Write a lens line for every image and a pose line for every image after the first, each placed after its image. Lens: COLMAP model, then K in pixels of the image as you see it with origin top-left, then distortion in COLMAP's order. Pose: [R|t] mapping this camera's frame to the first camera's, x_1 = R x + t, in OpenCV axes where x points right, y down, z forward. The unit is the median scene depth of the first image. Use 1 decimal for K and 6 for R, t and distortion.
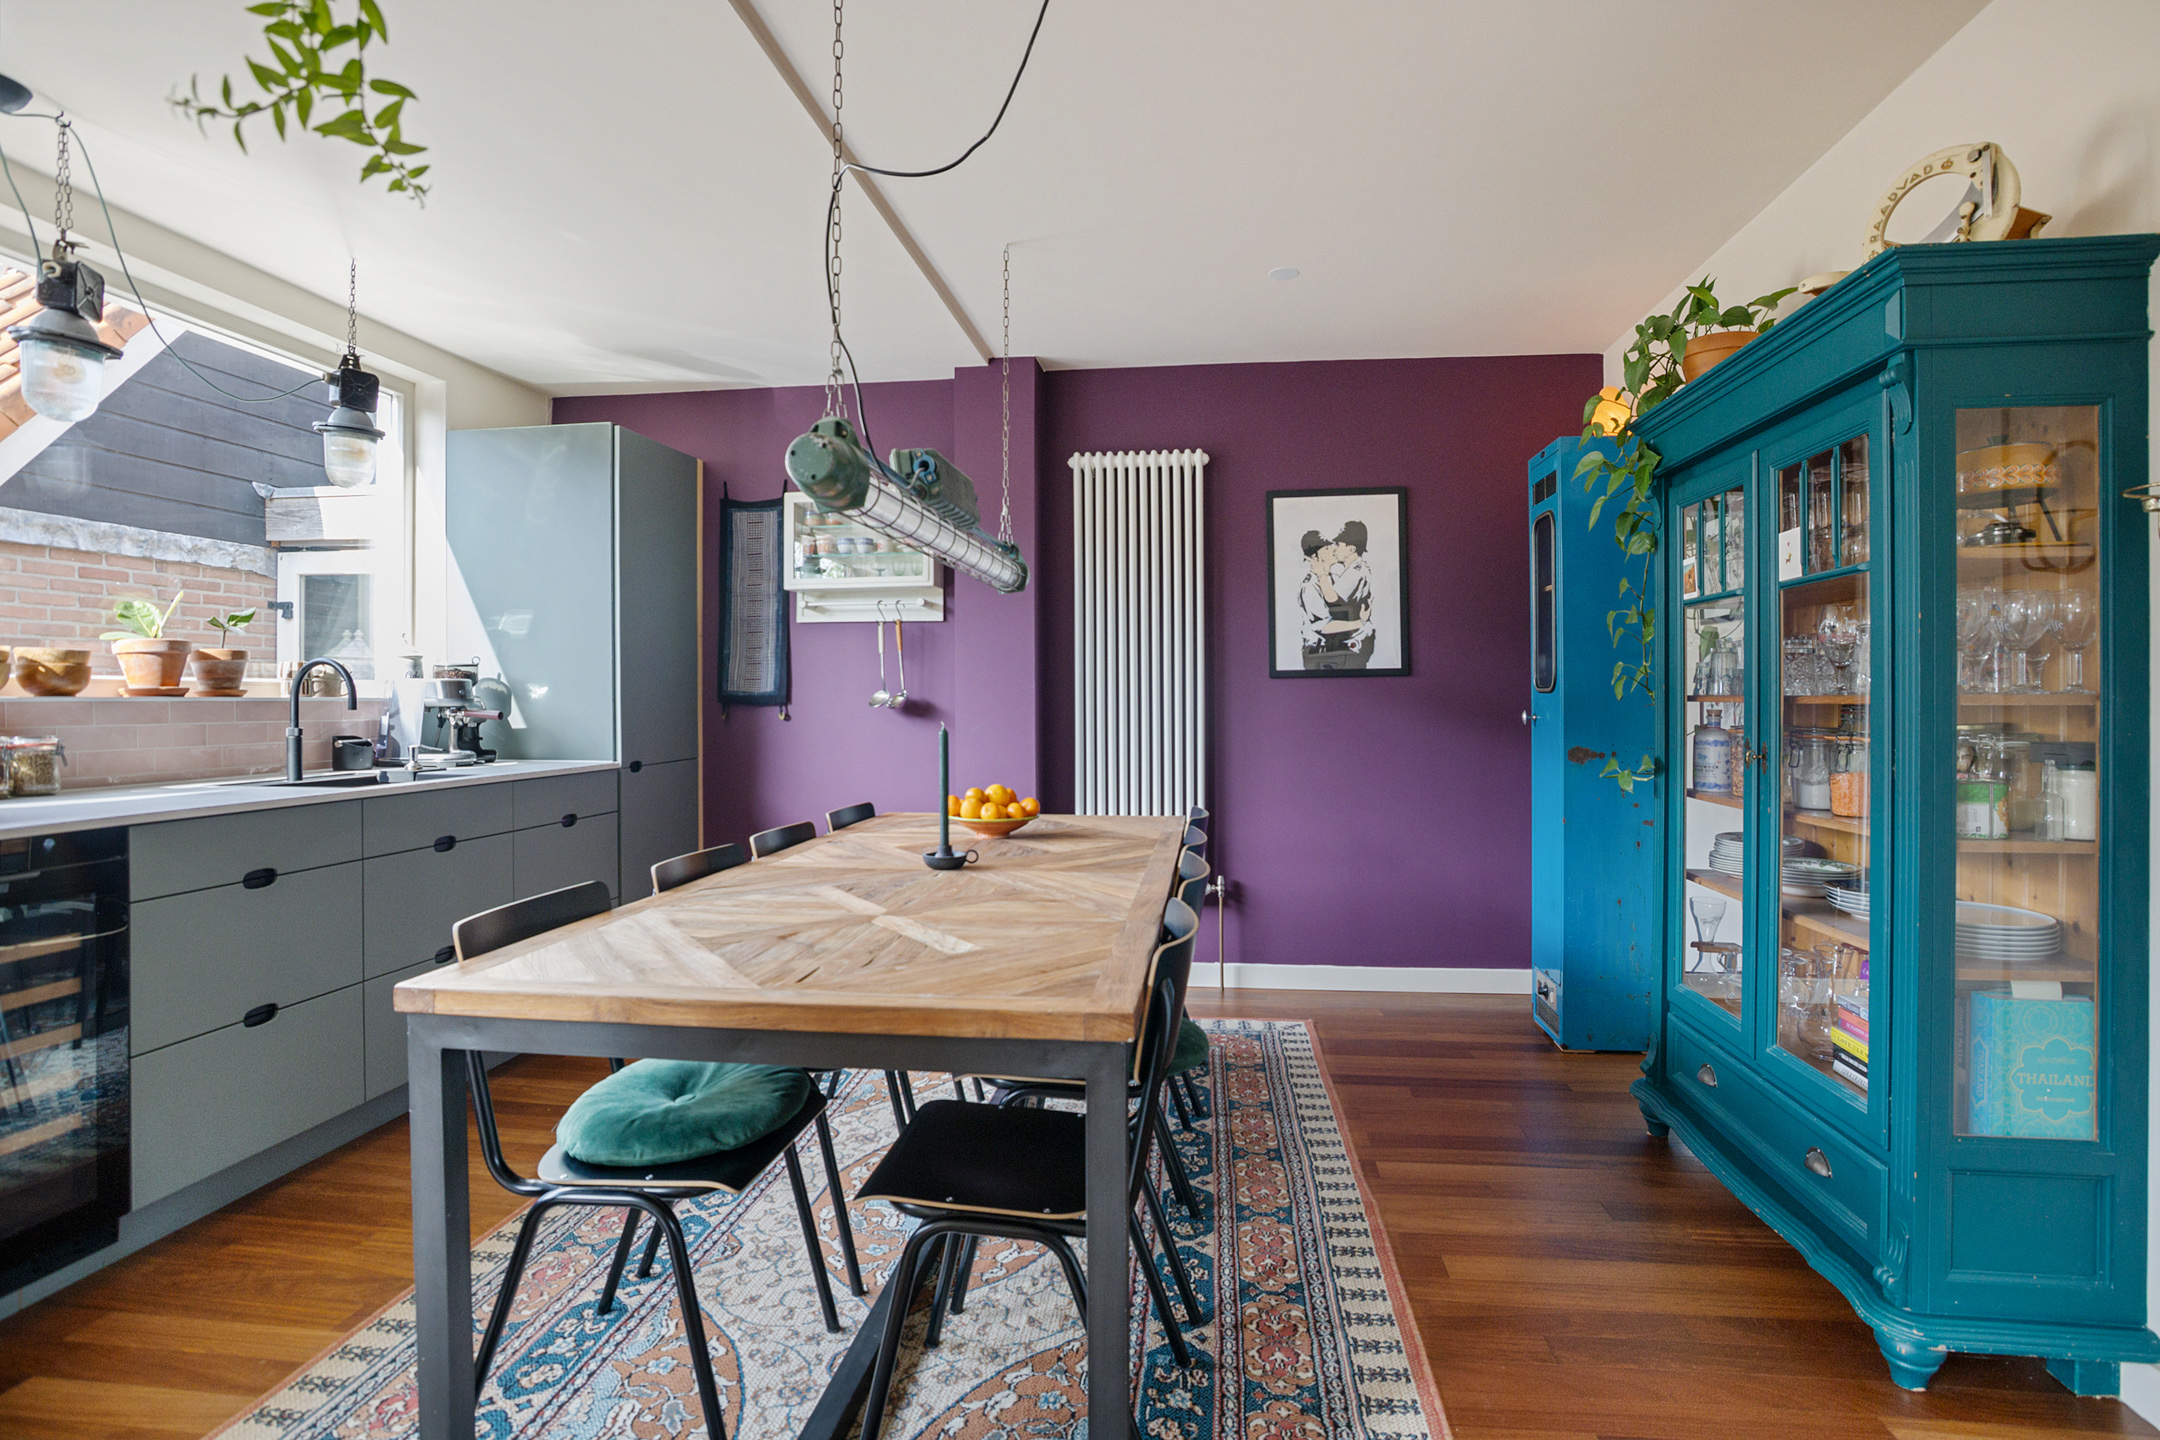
lens RADIAL K [[1069.2, 0, 1082.7], [0, 1069.2, 691.7], [0, 0, 1]] dist [-0.052982, 0.023897]
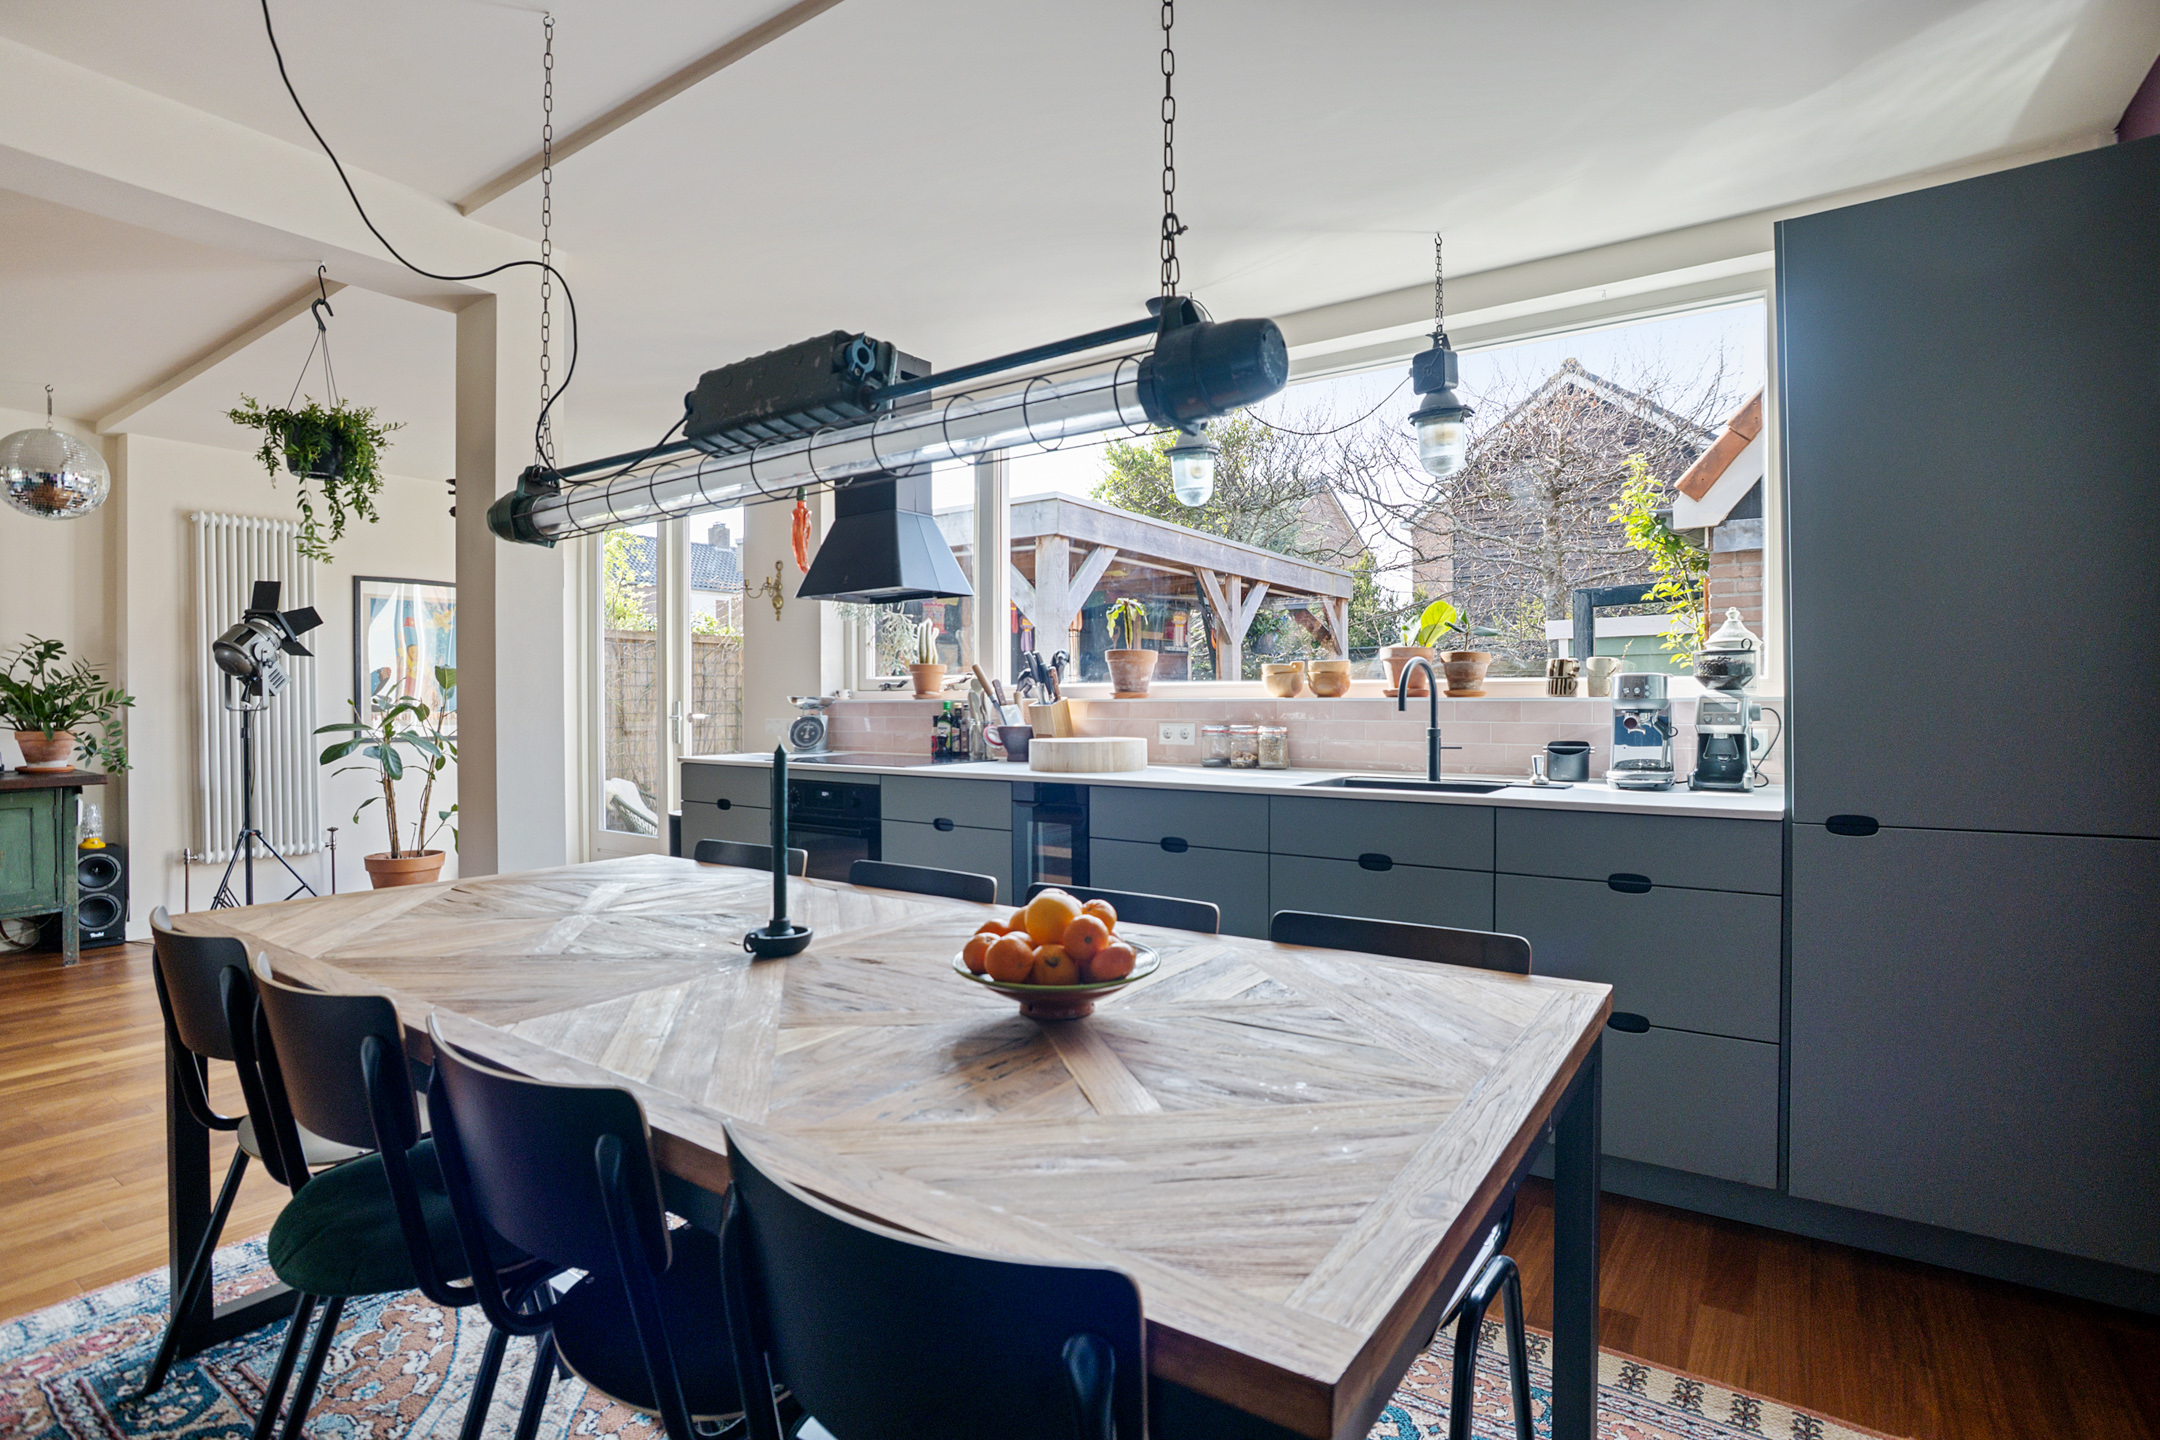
lens RADIAL K [[1069.2, 0, 1084.2], [0, 1069.2, 715.8], [0, 0, 1]] dist [-0.052982, 0.023897]
pose [[-0.471972, 0.014448, -0.881495, 0.232822], [0.006350, 0.999895, 0.012989, 0.005479], [0.881591, 0.000532, -0.472014, 0.933962]]
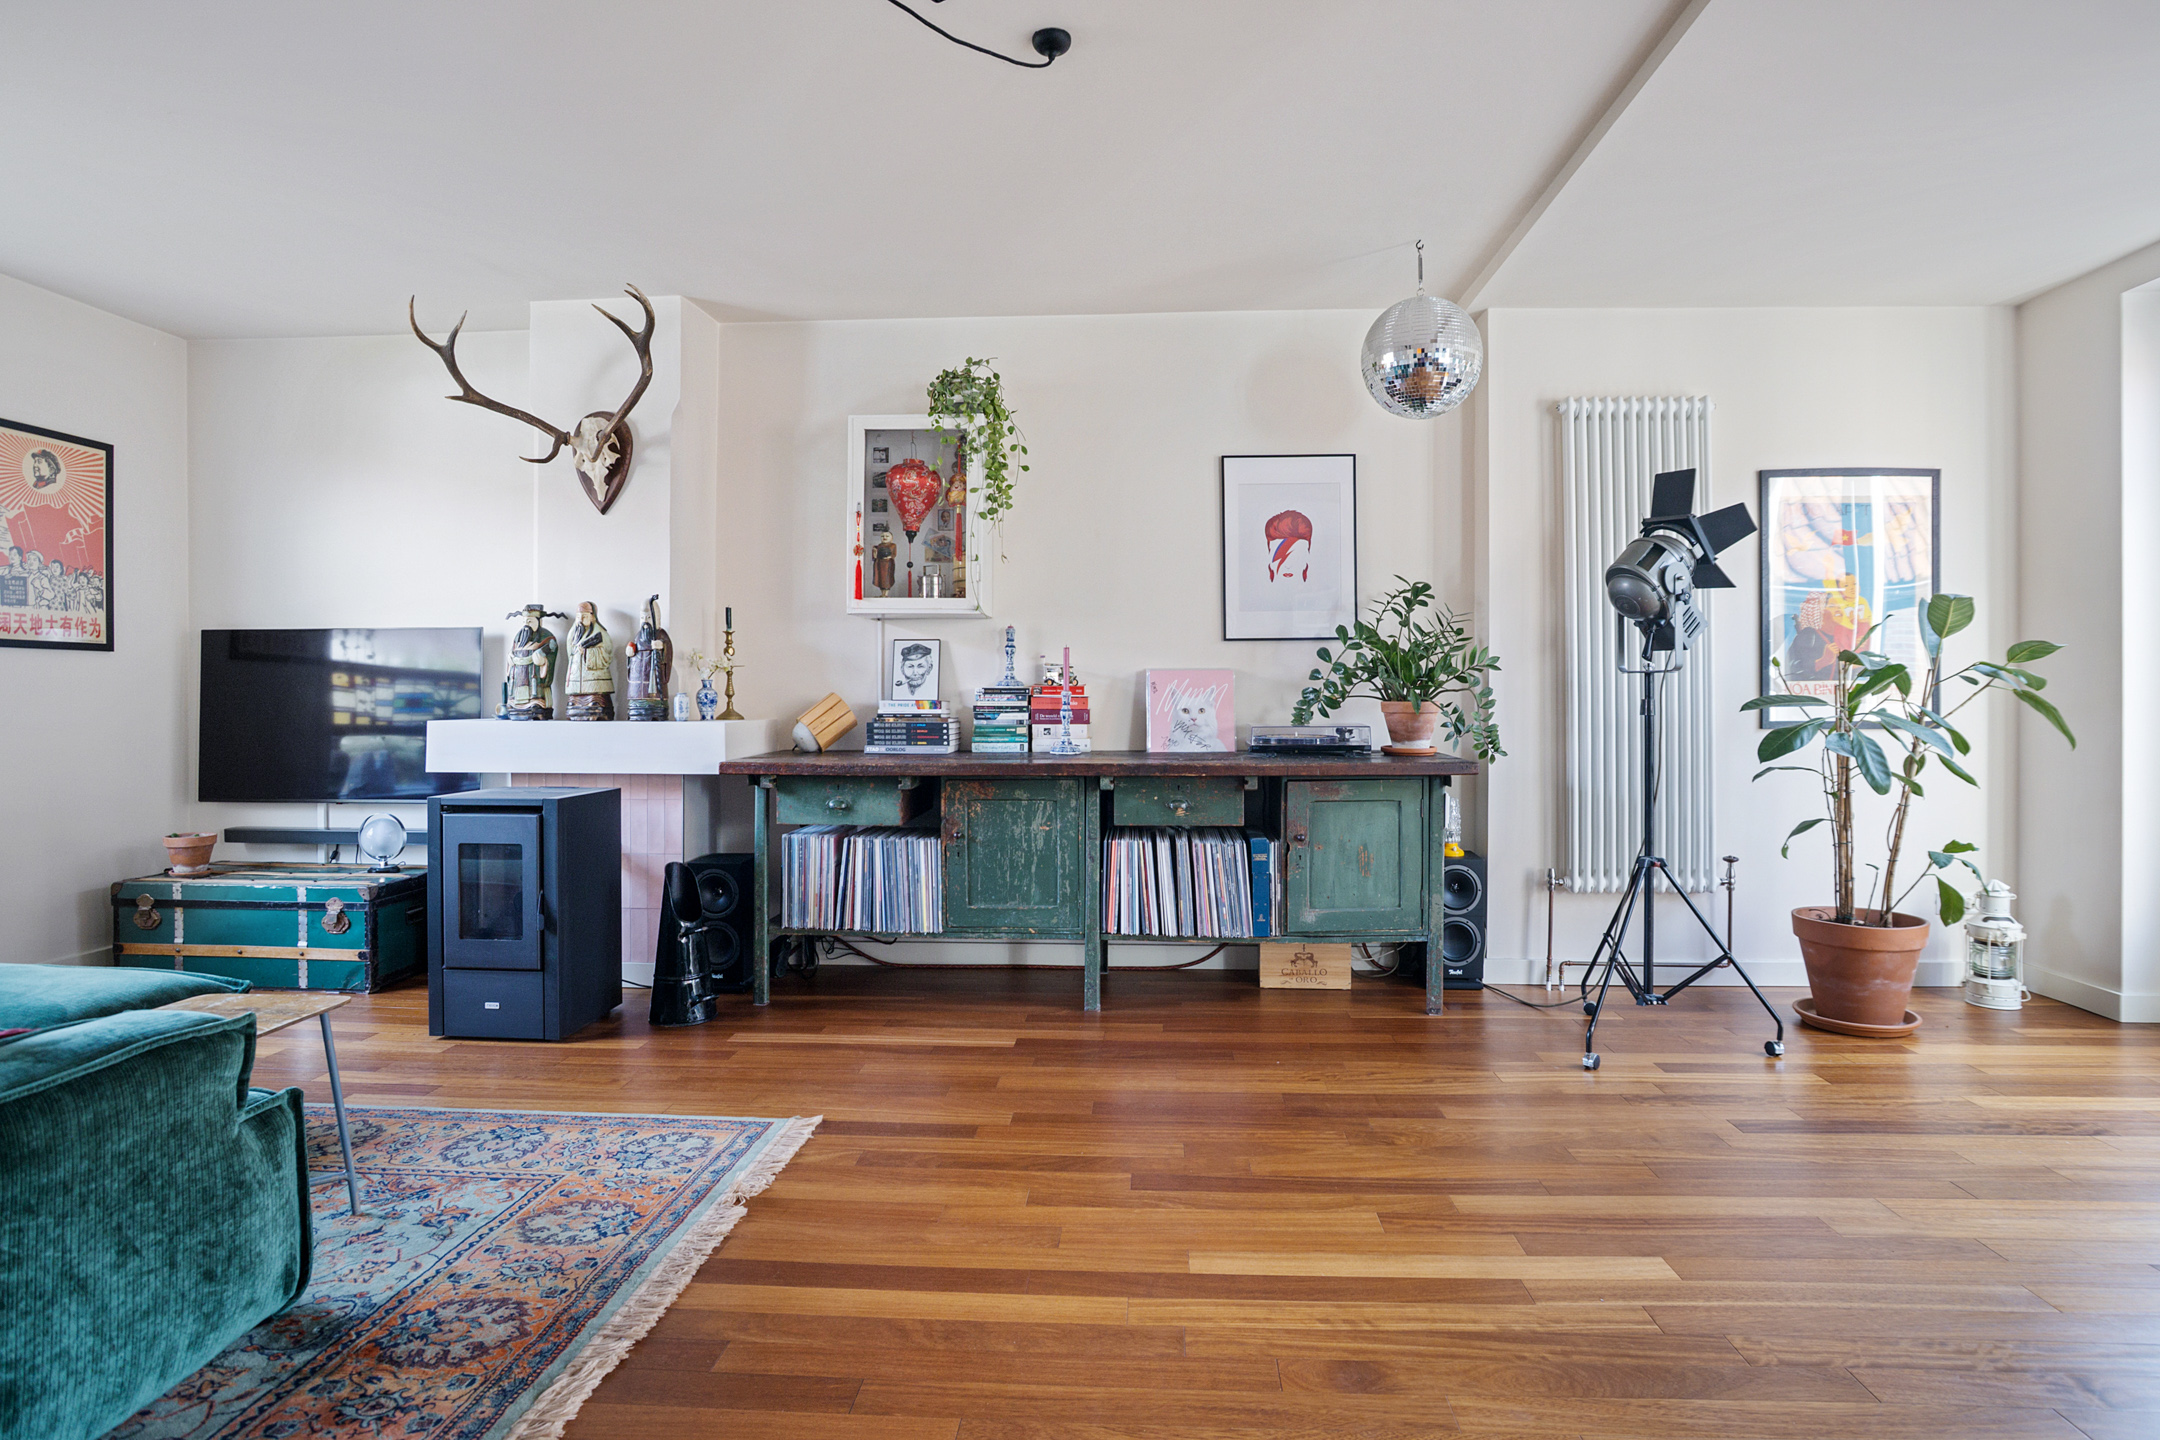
lens RADIAL K [[1167.0, 0, 1088.0], [0, 1167.0, 685.2], [0, 0, 1]] dist [-0.038279, 0.011433]
pose [[-0.997788, 0.001598, -0.066456, 0.094805], [0.002276, 0.999946, -0.010128, 0.027278], [0.066436, -0.010257, -0.997738, 0.311106]]
